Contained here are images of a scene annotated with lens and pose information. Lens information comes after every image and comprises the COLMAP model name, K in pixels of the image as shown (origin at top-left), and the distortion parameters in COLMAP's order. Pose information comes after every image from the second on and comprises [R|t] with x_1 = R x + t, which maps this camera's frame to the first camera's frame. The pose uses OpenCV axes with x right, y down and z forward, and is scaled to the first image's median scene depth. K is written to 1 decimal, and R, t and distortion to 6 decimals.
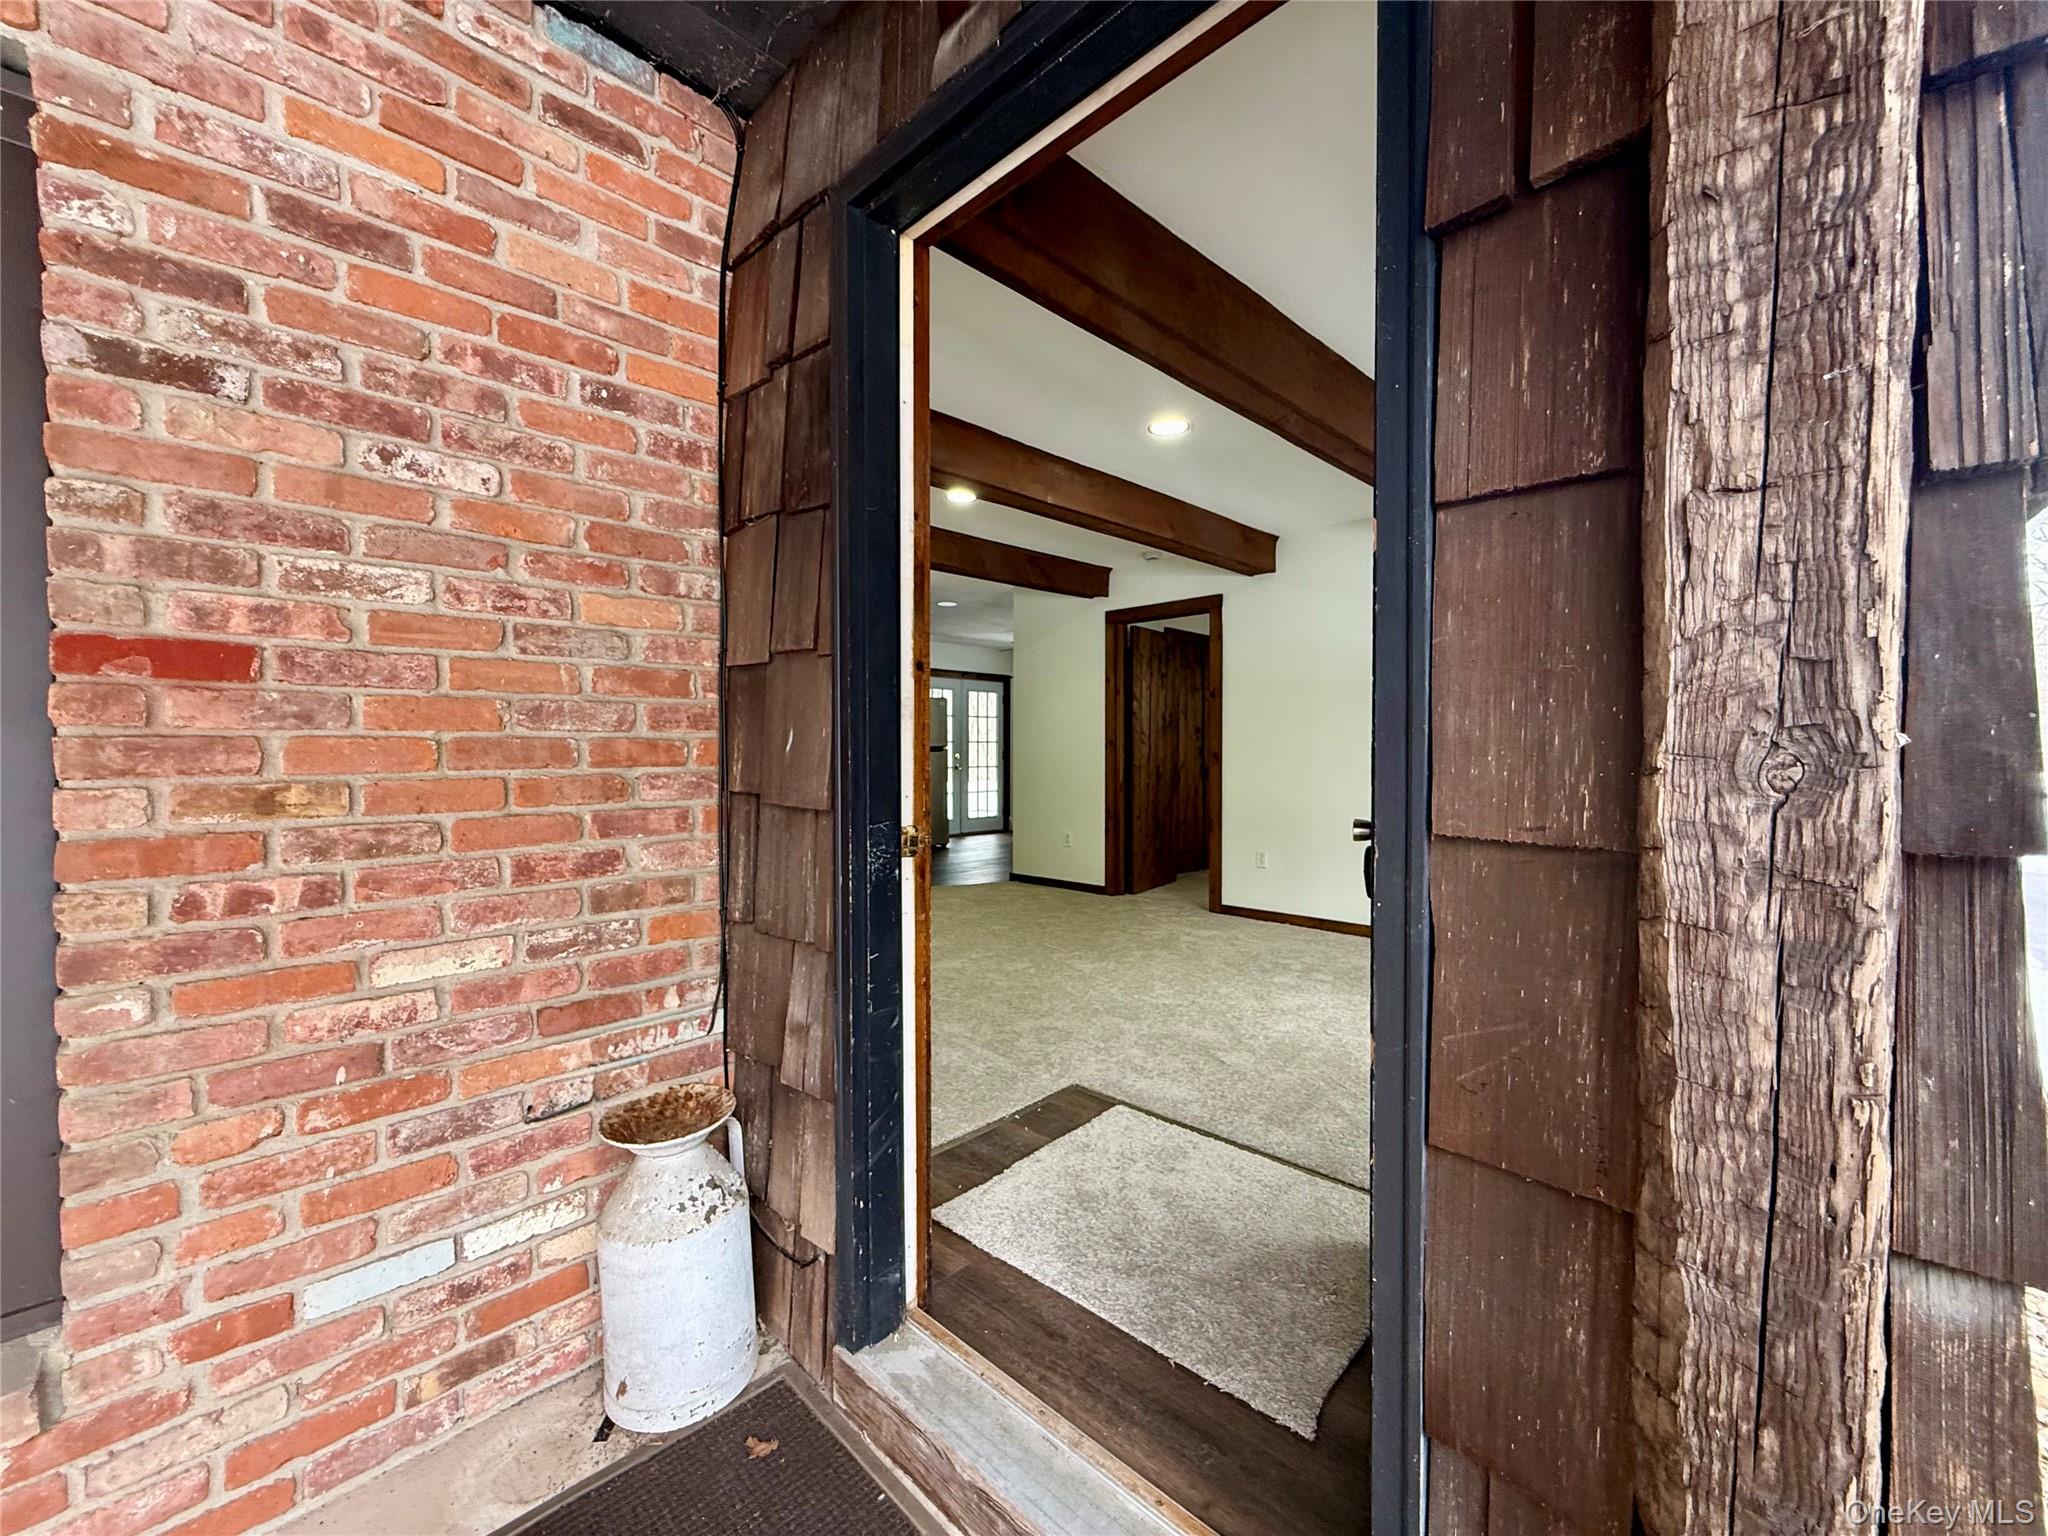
lens RADIAL K [[816.1, 0, 1020.8], [0, 816.1, 768.2], [0, 0, 1]] dist [-0.000577, 0.000253]
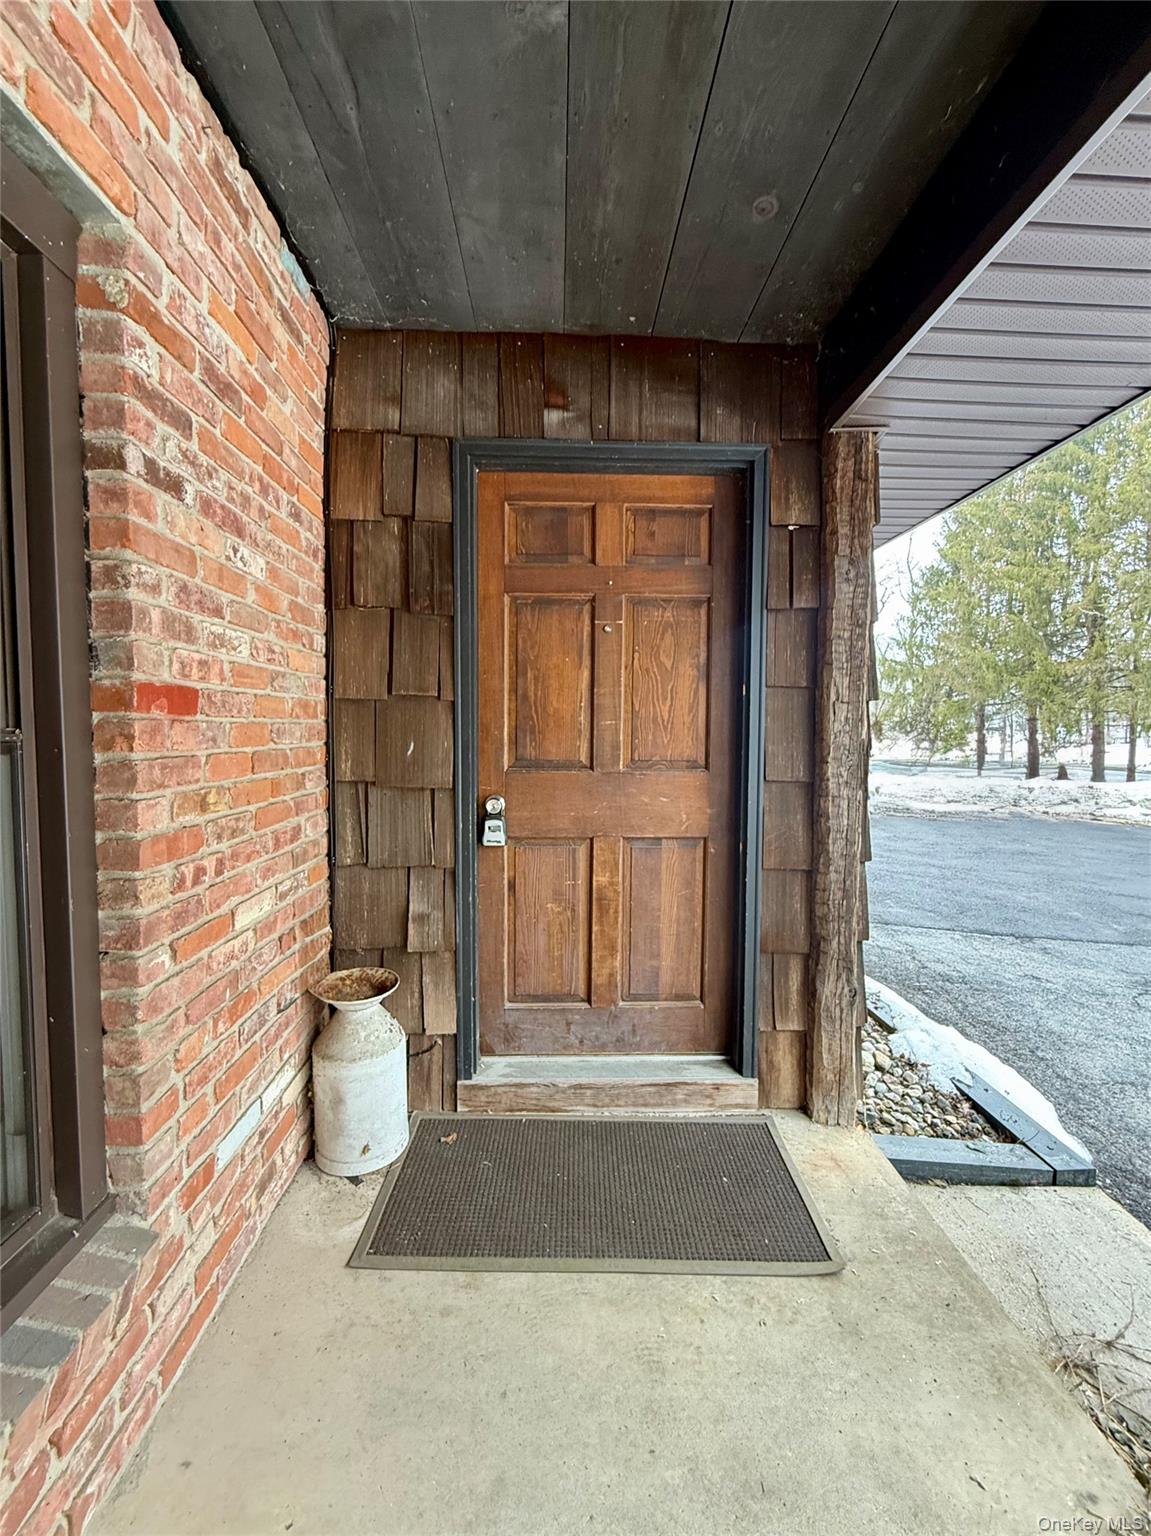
lens RADIAL K [[634.6, 0, 575.5], [0, 634.6, 768.0], [0, 0, 1]] dist [-0.000336, 0.000016]
pose [[0.696519, -0.033498, 0.716756, -1.294504], [0.009161, 0.999243, 0.037799, -0.053486], [-0.717480, -0.019762, 0.696299, -0.201748]]
